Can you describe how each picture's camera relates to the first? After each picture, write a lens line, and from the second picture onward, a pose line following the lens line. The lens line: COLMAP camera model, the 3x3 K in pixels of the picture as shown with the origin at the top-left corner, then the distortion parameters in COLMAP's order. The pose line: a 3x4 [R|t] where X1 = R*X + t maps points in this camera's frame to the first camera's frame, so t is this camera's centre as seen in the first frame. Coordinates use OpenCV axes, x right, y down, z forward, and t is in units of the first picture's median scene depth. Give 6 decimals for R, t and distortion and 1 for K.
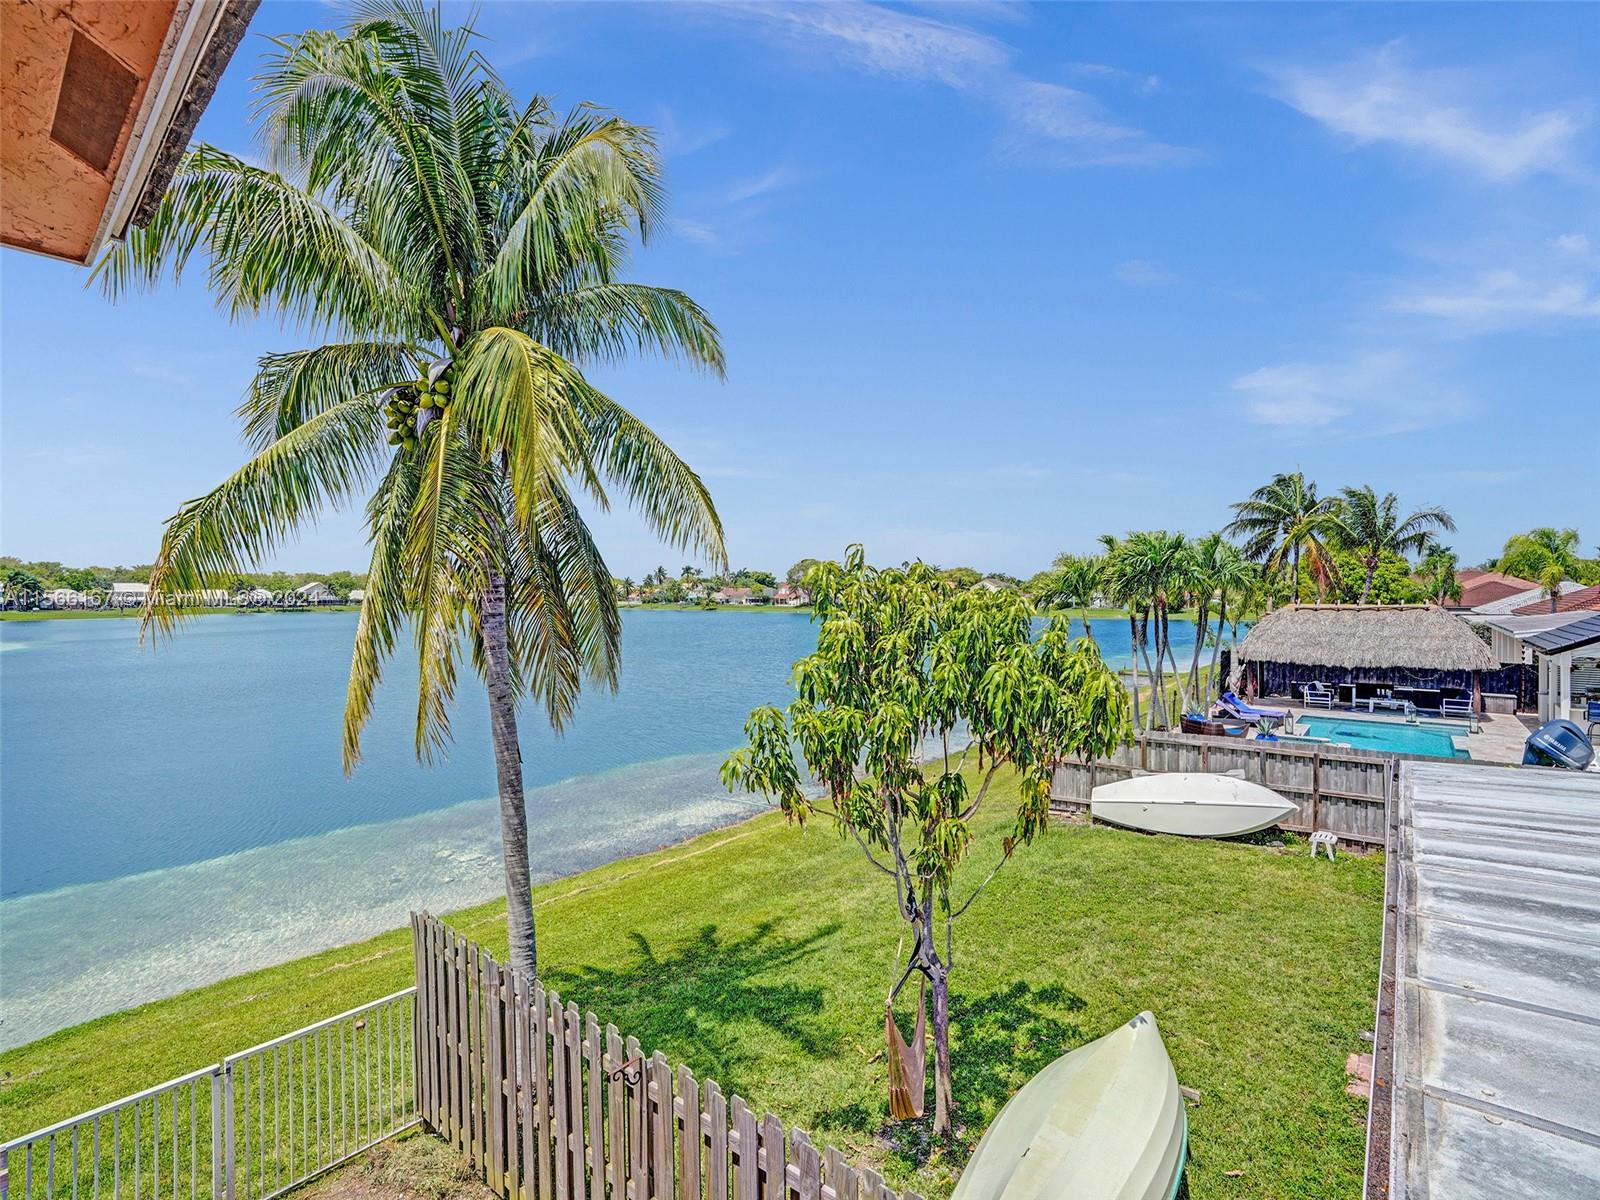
lens RADIAL K [[746.2, 0, 805.4], [0, 746.2, 593.2], [0, 0, 1]] dist [-0.069596, 0.029910]
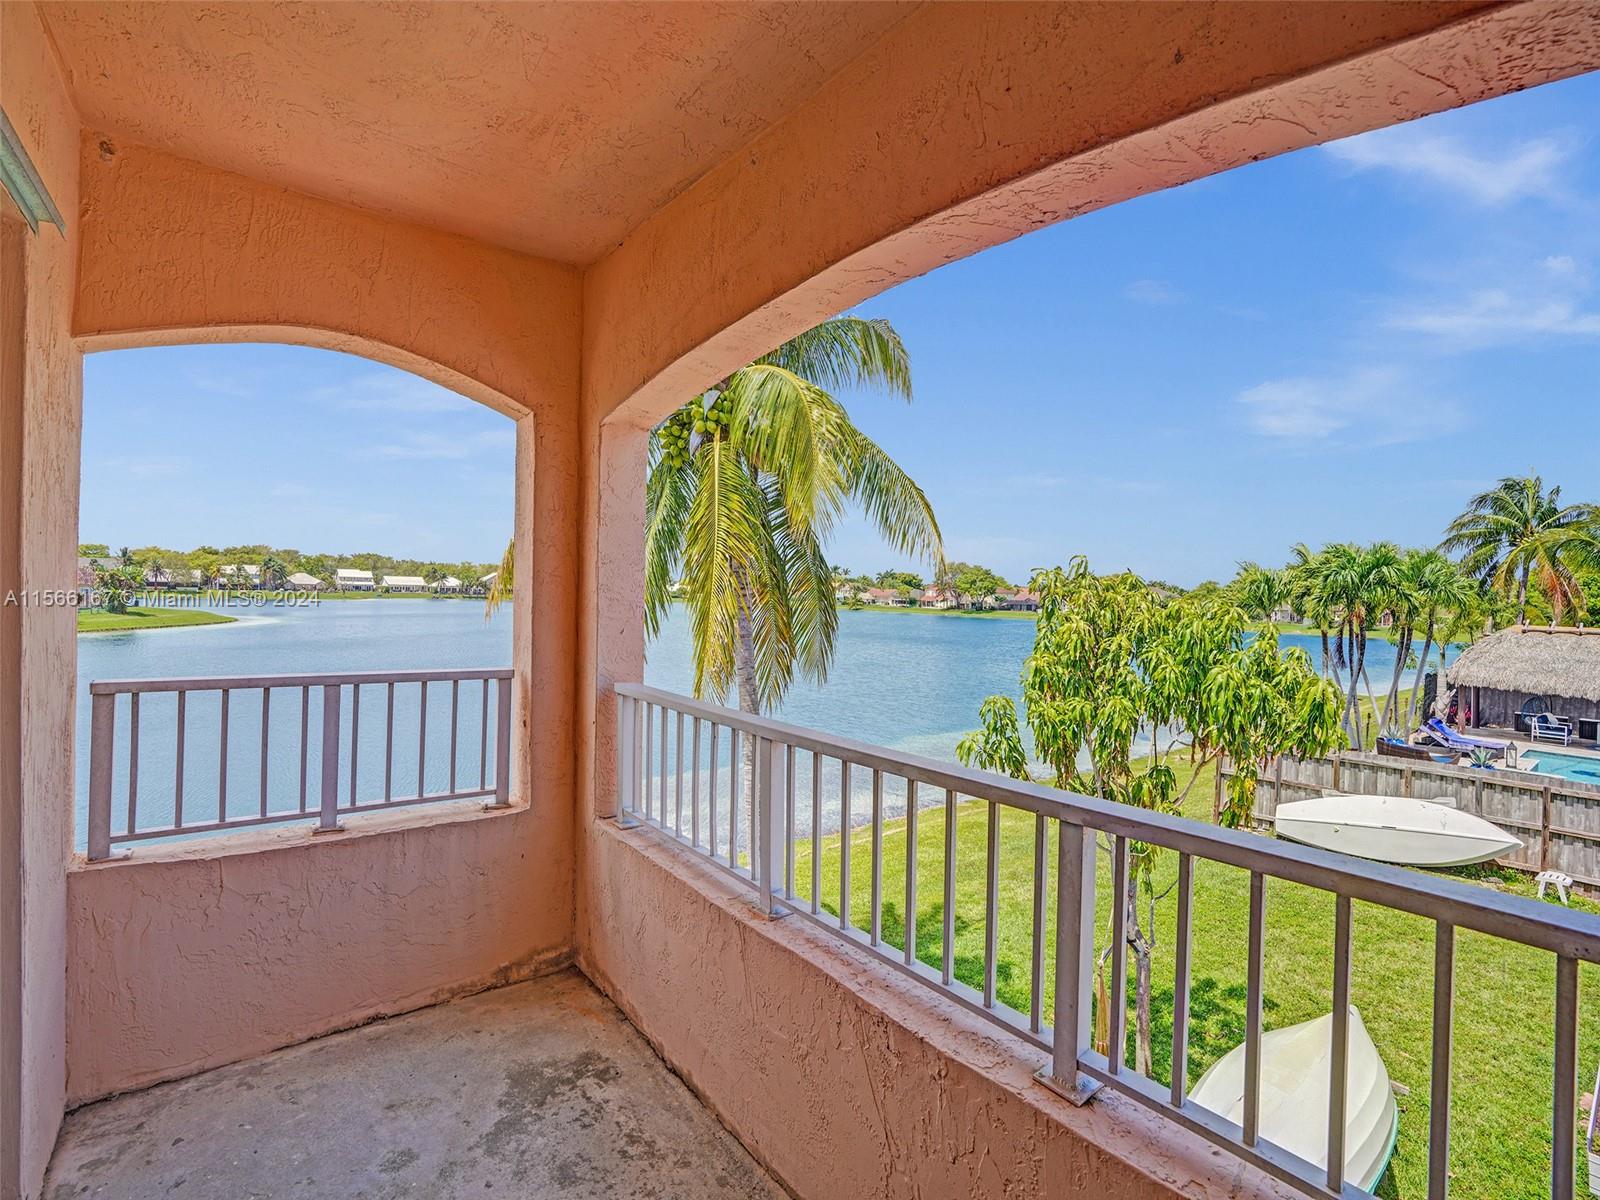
lens RADIAL K [[746.6, 0, 806.5], [0, 746.6, 594.3], [0, 0, 1]] dist [-0.064677, 0.025360]
pose [[0.981241, 0.030000, -0.190439, -0.054406], [-0.029870, 0.999547, 0.003554, 0.000216], [0.190459, 0.002201, 0.981693, -0.076561]]
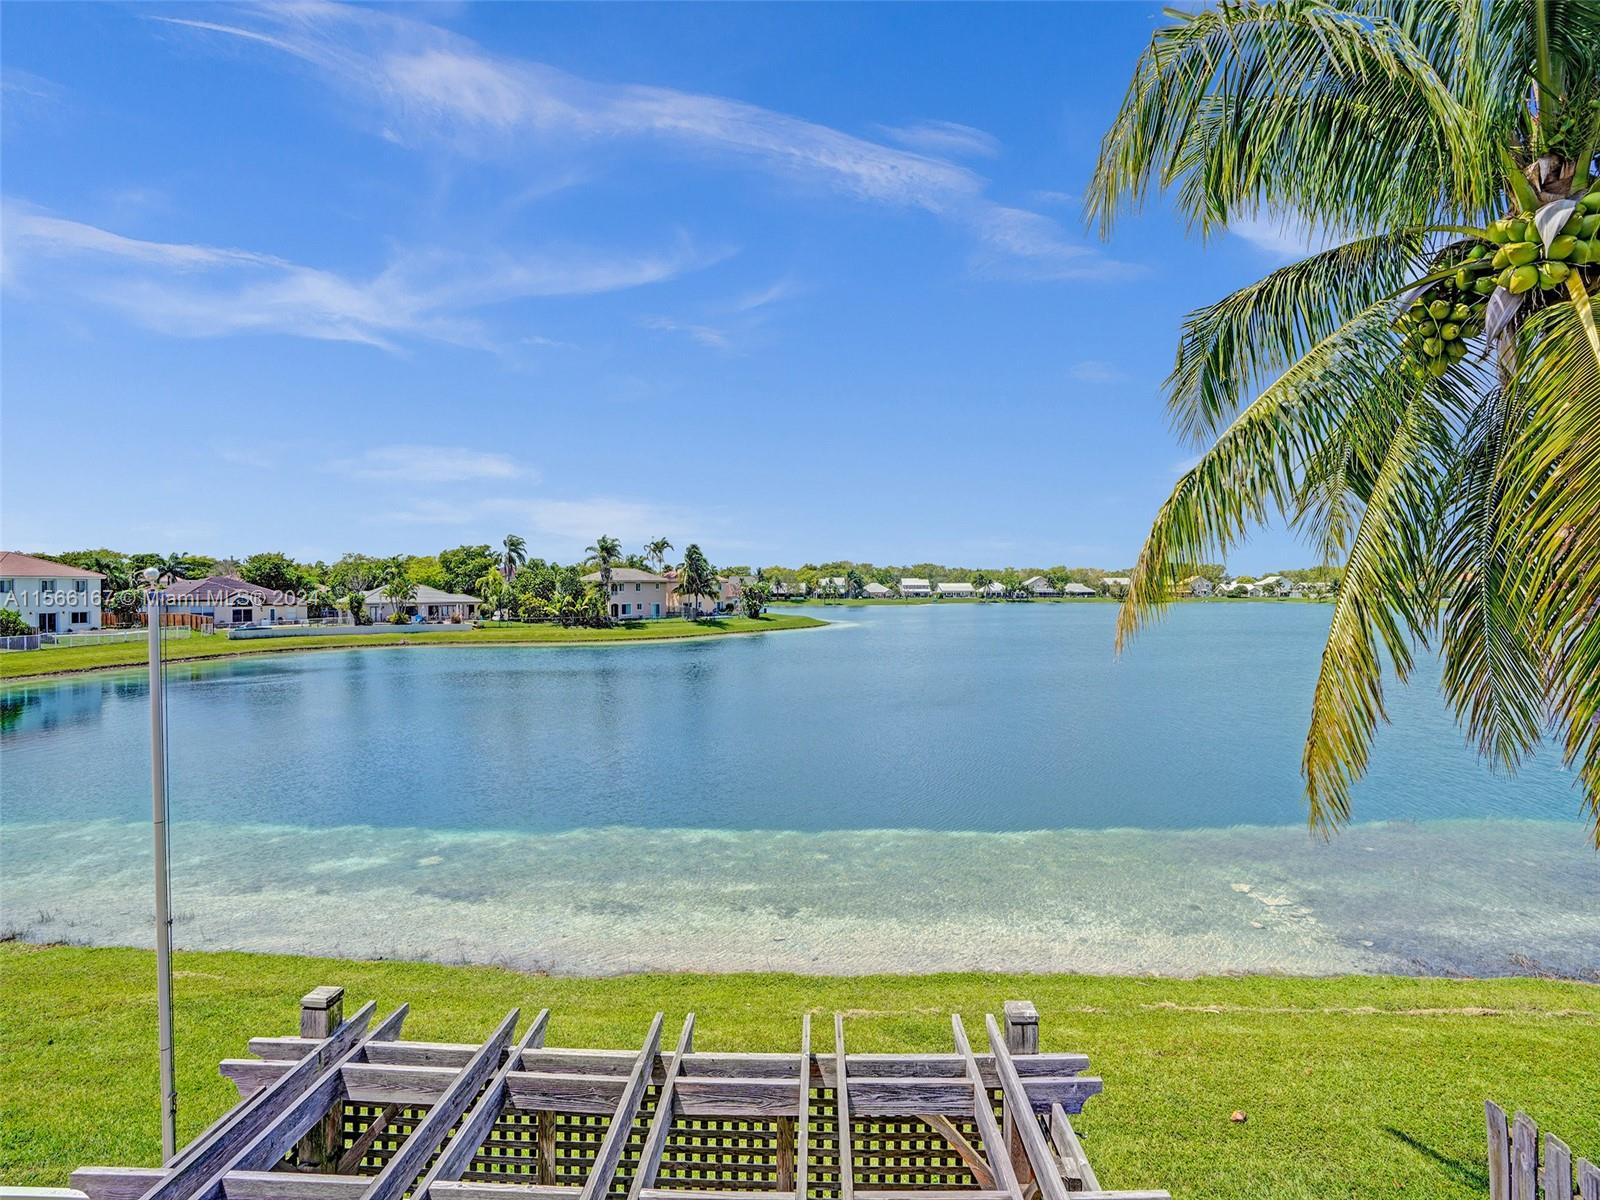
lens RADIAL K [[746.6, 0, 806.5], [0, 746.6, 594.3], [0, 0, 1]] dist [-0.064677, 0.025360]
pose [[0.629971, 0.008959, -0.776567, -0.219039], [-0.000227, 0.999936, 0.011352, -0.003699], [0.776618, -0.006975, 0.629933, 0.077804]]
